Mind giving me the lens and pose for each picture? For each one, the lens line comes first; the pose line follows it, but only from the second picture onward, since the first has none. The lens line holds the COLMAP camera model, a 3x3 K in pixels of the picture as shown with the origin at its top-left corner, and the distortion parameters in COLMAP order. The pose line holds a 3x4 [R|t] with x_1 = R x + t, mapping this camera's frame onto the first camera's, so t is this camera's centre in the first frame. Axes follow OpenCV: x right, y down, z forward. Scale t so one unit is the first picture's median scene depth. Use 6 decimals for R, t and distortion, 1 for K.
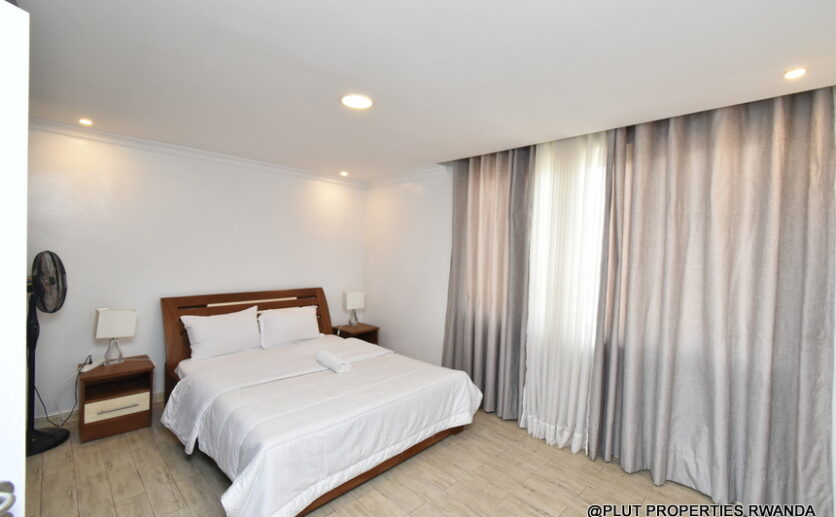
lens RADIAL K [[361.0, 0, 415.7], [0, 361.0, 256.9], [0, 0, 1]] dist [0.000990, 0.000215]
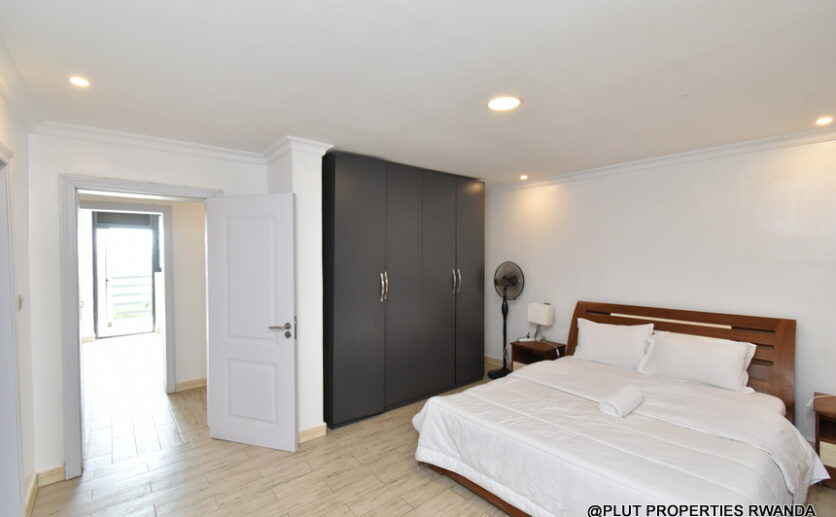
lens RADIAL K [[361.0, 0, 415.5], [0, 361.0, 258.3], [0, 0, 1]] dist [0.000990, 0.000215]
pose [[-0.065957, -0.017780, -0.997664, 0.488989], [-0.016147, 0.999729, -0.016750, 0.001357], [0.997692, 0.015004, -0.066226, 0.507471]]
